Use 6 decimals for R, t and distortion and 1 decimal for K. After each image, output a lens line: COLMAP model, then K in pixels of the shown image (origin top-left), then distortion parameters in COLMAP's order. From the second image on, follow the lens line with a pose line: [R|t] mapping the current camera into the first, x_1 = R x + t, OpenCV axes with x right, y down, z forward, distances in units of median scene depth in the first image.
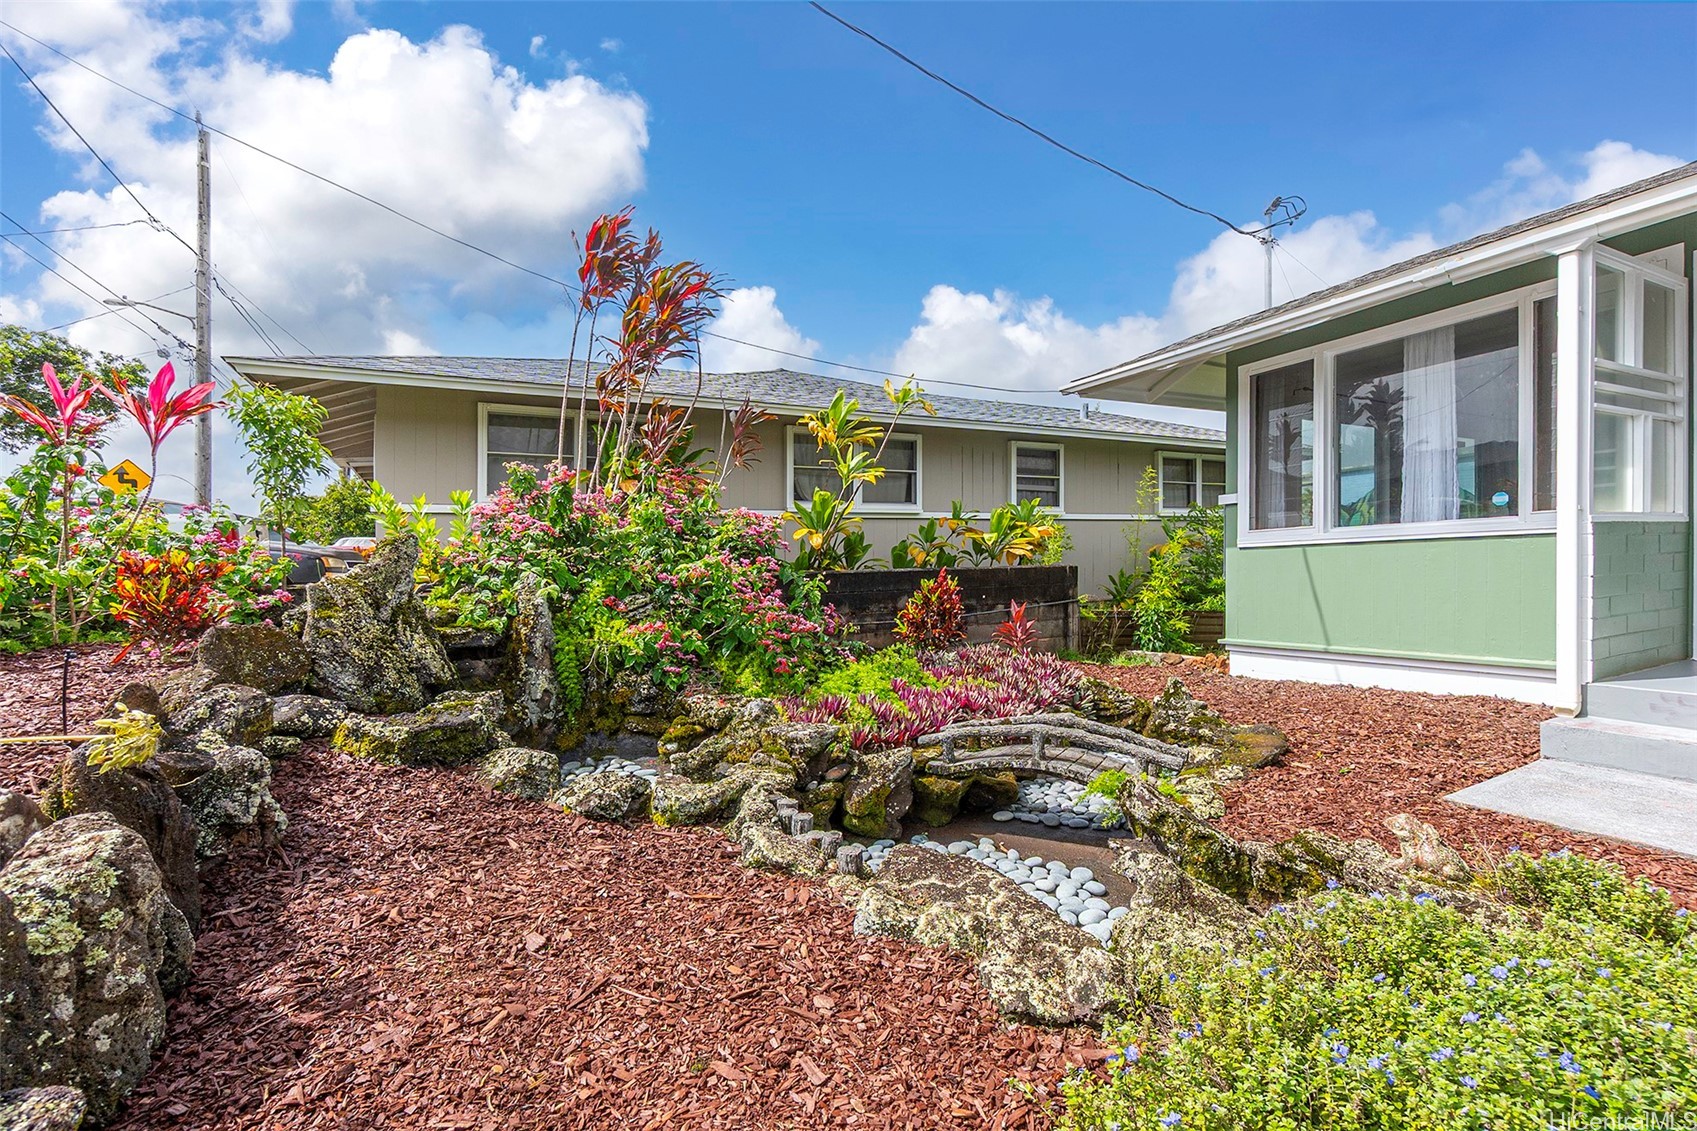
lens RADIAL K [[746.3, 0, 848.5], [0, 746.3, 565.5], [0, 0, 1]] dist [-0.001240, -0.000068]
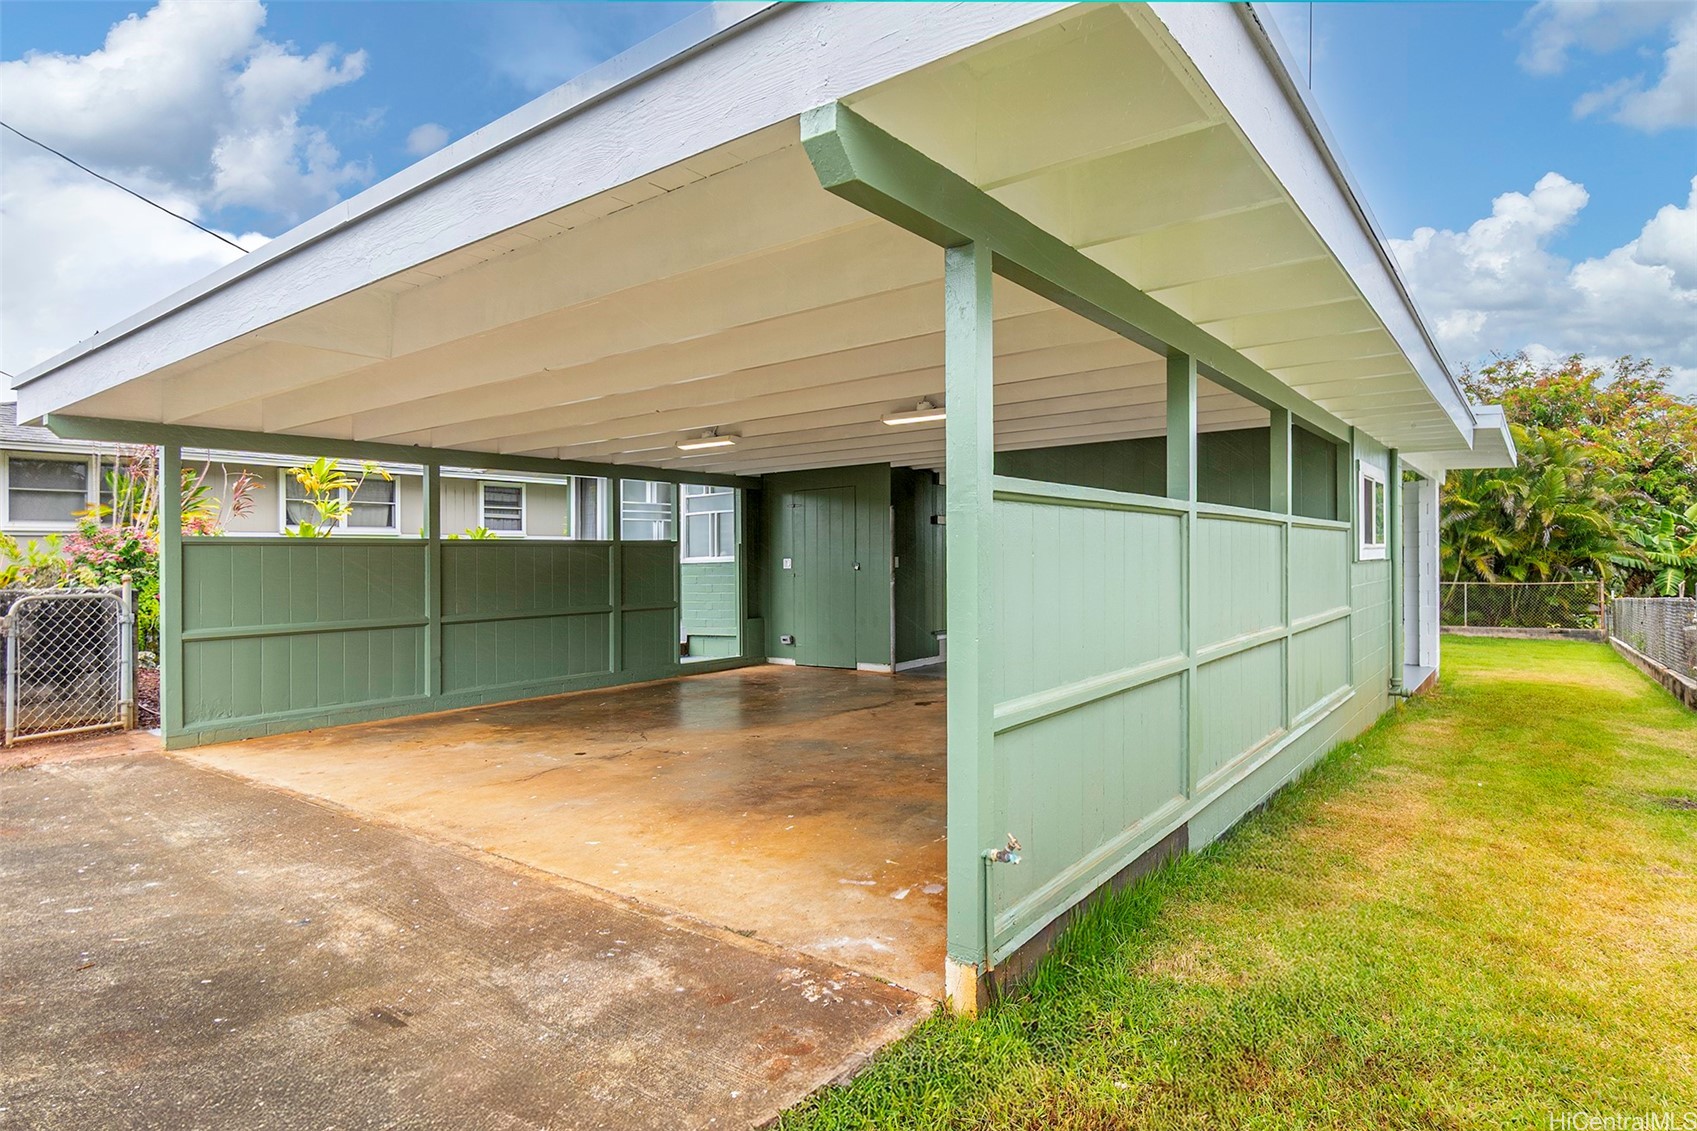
lens RADIAL K [[916.2, 0, 848.5], [0, 916.2, 565.5], [0, 0, 1]] dist [-0.002046, -0.000529]
pose [[0.908271, 0.016524, 0.418056, 0.384217], [-0.015533, 0.999863, -0.005772, -0.044896], [-0.418094, -0.001251, 0.908403, -2.214443]]
